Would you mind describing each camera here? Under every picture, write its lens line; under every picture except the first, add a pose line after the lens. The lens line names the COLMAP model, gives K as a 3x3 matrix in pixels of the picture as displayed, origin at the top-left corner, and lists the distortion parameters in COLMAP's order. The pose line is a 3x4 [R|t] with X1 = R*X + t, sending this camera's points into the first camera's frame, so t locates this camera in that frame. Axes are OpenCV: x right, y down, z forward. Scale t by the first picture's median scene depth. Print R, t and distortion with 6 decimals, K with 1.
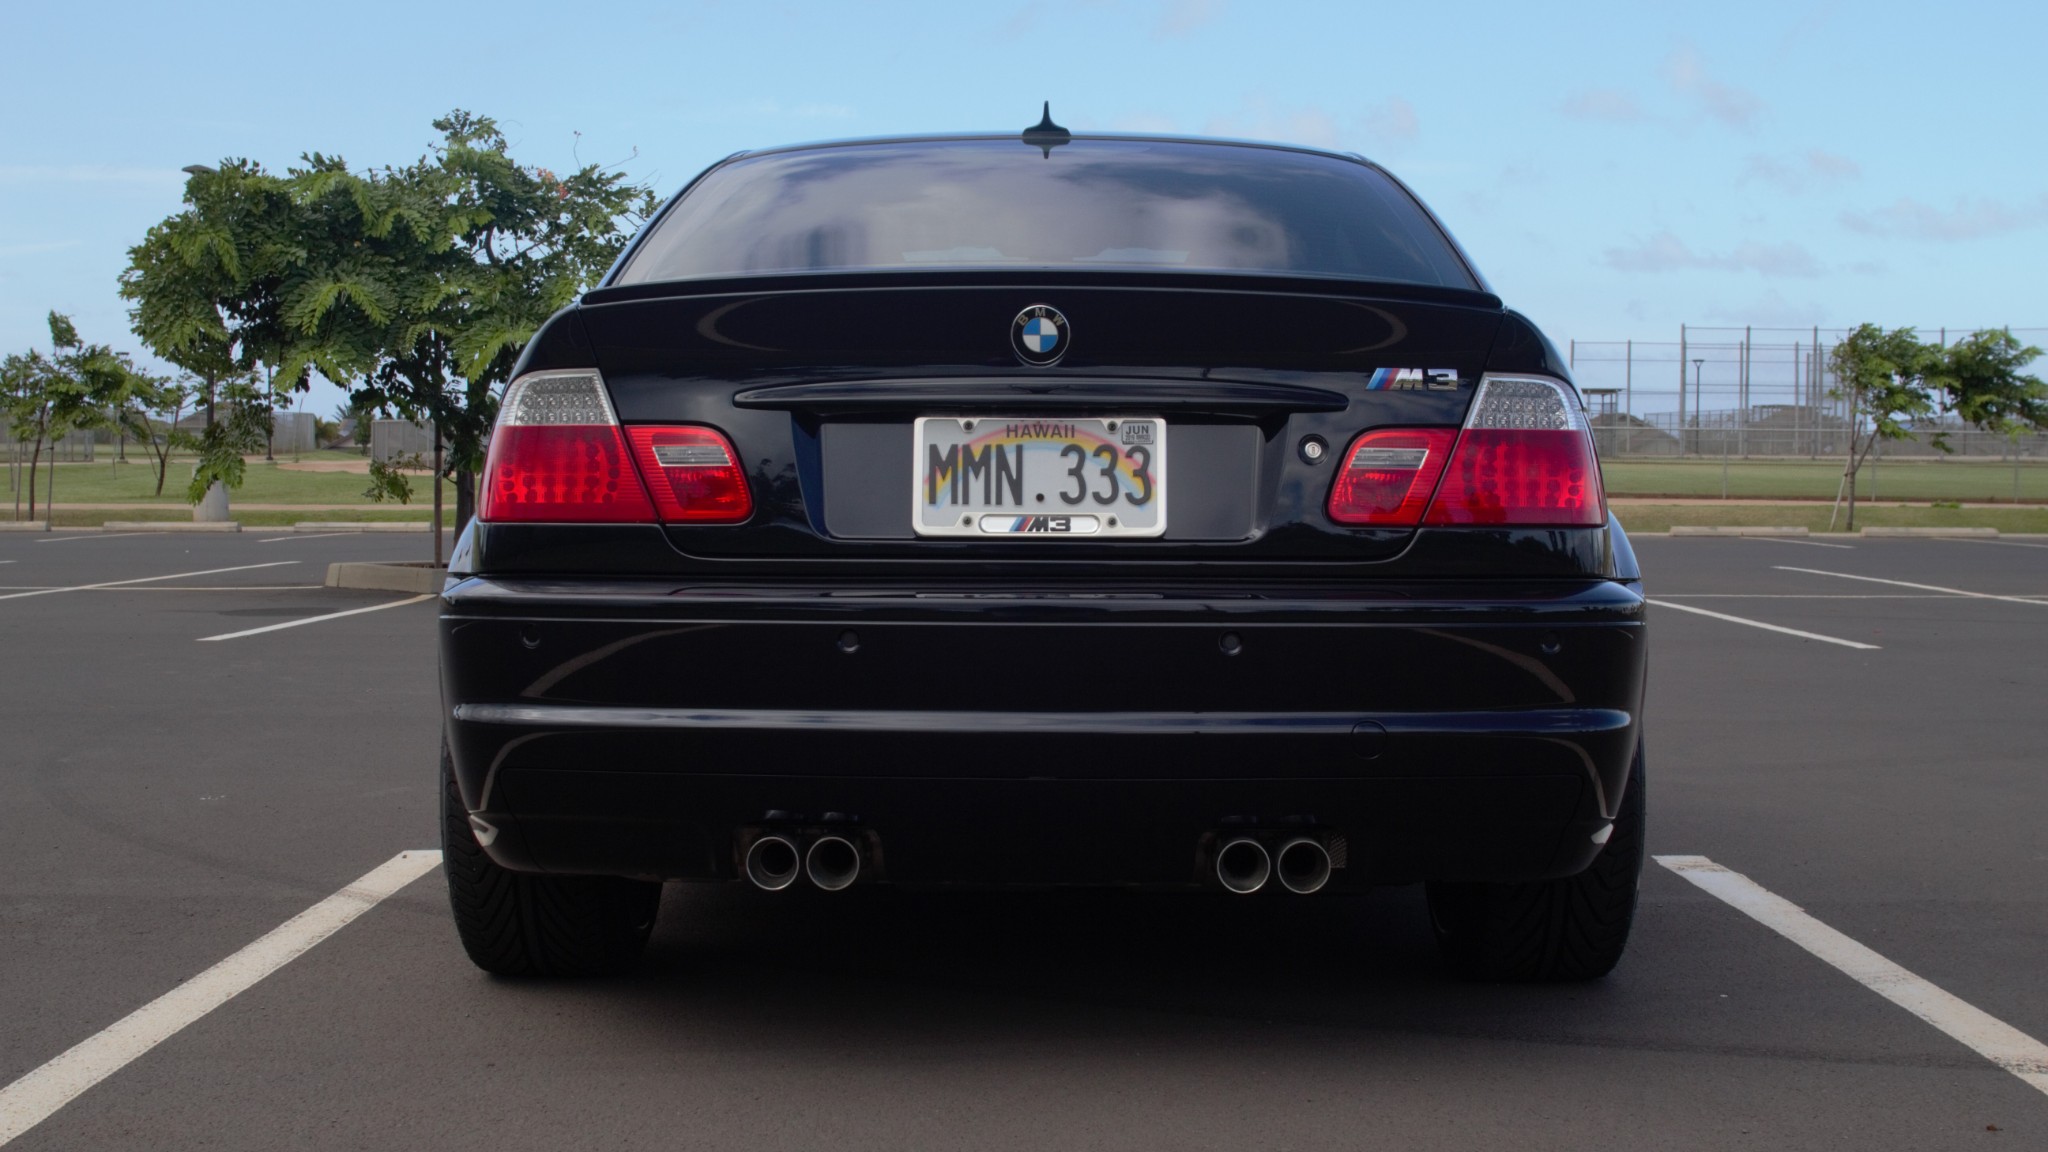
lens RADIAL K [[2701.8, 0, 1020.3], [0, 2701.8, 564.6], [0, 0, 1]] dist [-0.101731, 0.000000]
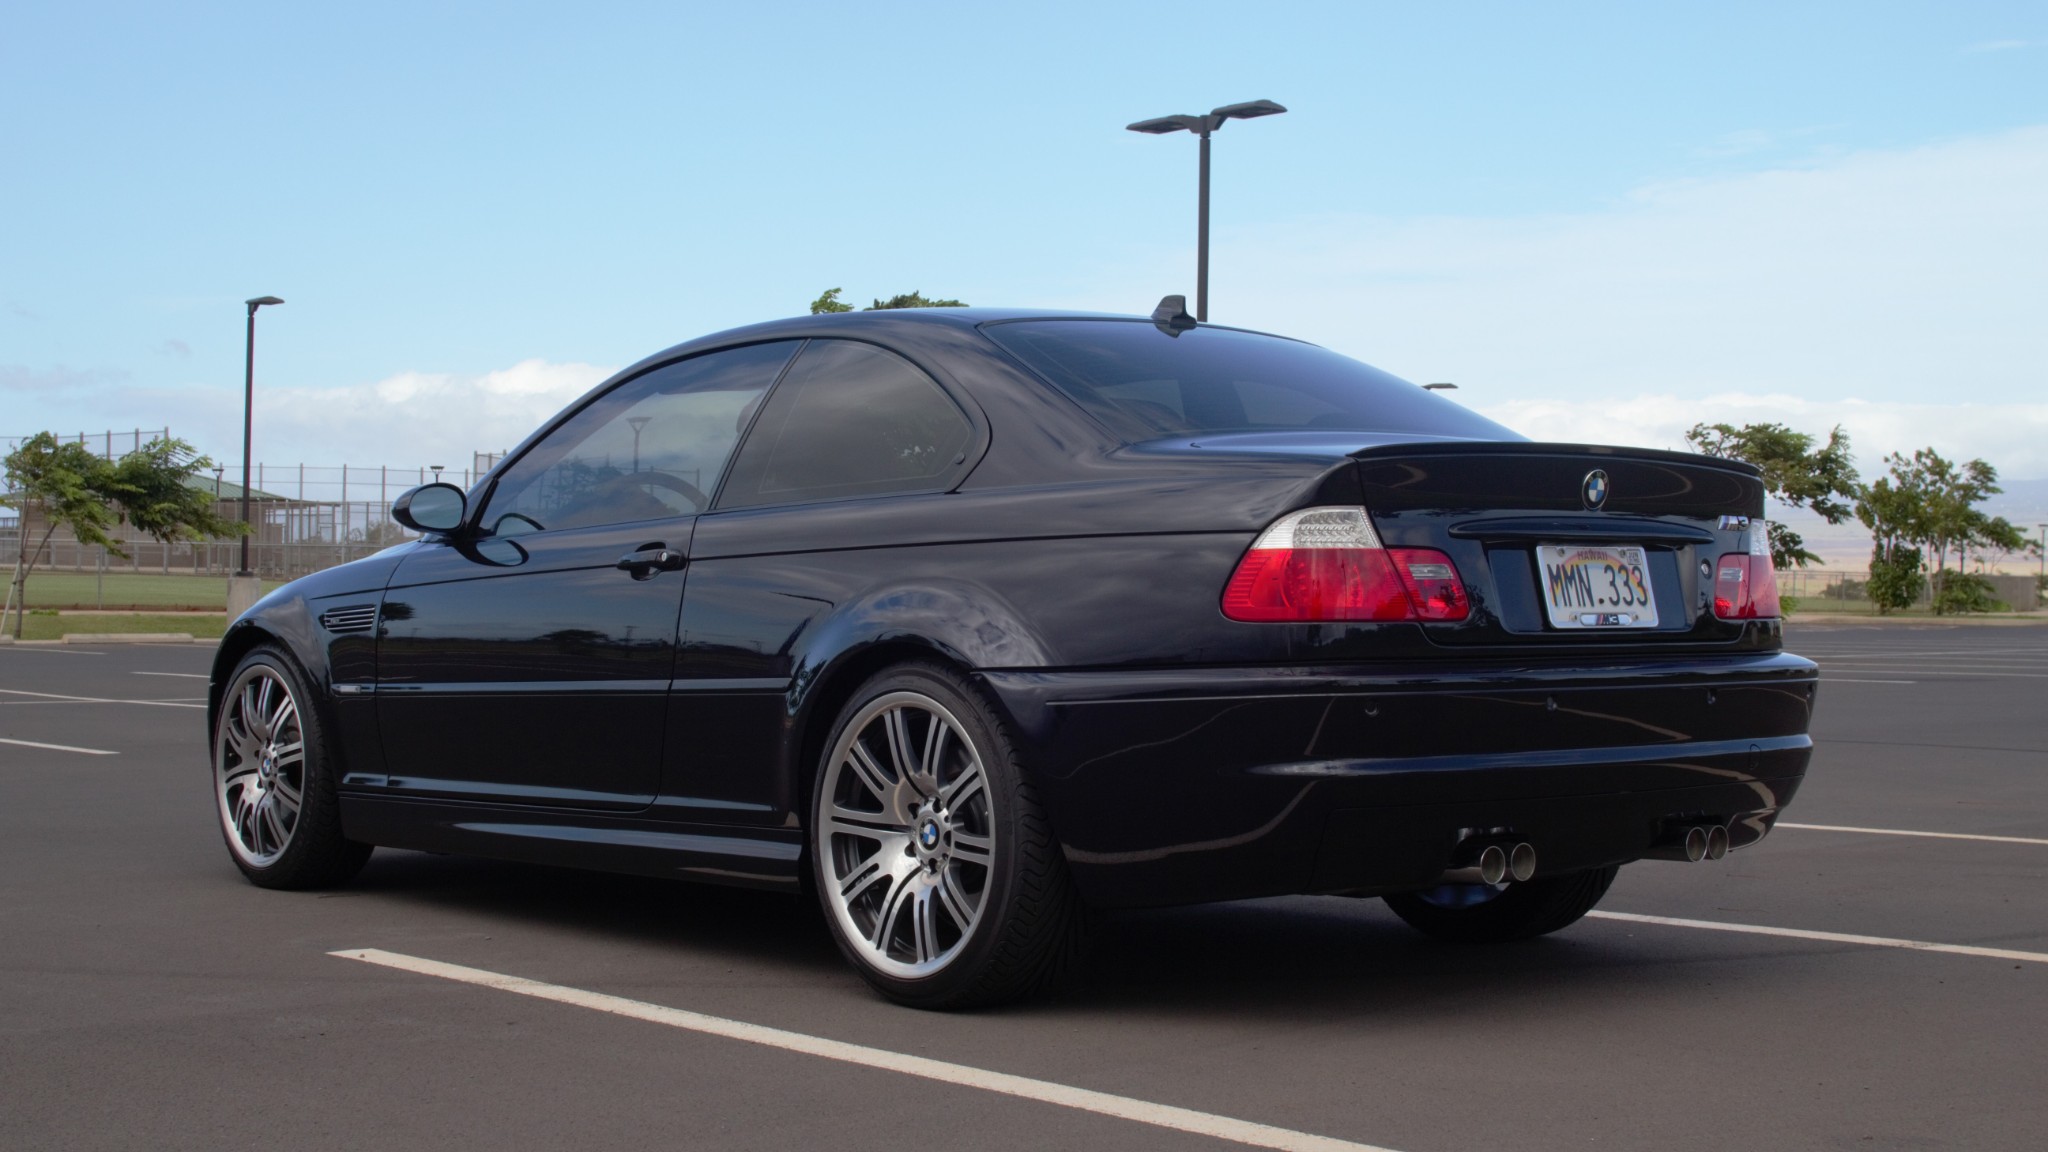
lens RADIAL K [[2701.8, 0, 1010.9], [0, 2701.8, 583.3], [0, 0, 1]] dist [-0.101731, 0.000000]
pose [[0.753901, -0.000346, 0.656988, -1.183264], [0.022231, 0.999441, -0.024983, -0.005050], [-0.656611, 0.033440, 0.753487, 0.110606]]
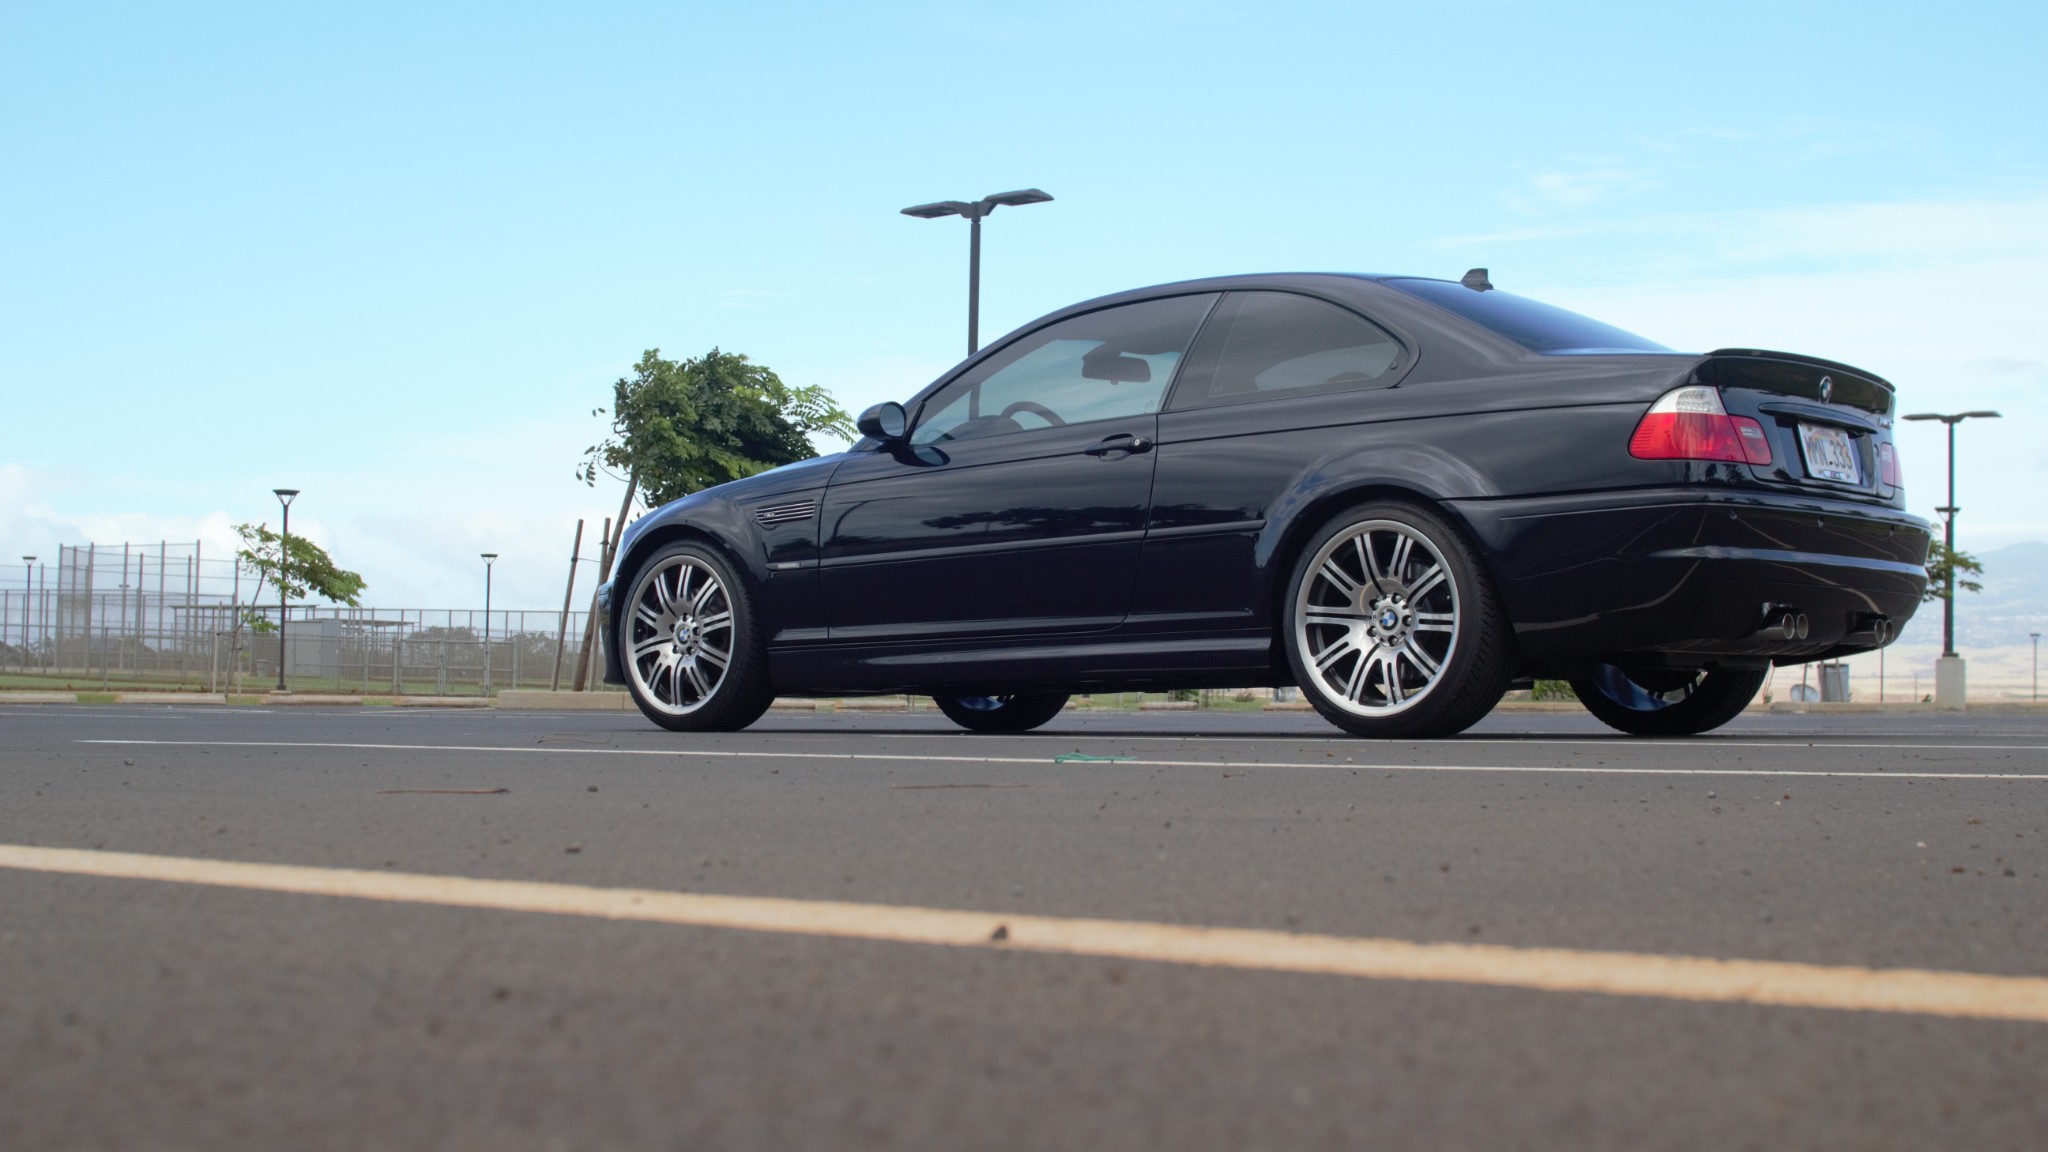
lens RADIAL K [[2701.8, 0, 1032.2], [0, 2701.8, 579.7], [0, 0, 1]] dist [-0.101731, 0.000000]
pose [[0.634315, 0.034091, 0.772322, -2.083502], [0.022741, 0.997772, -0.062719, 0.191920], [-0.772740, 0.057347, 0.632127, 0.123866]]
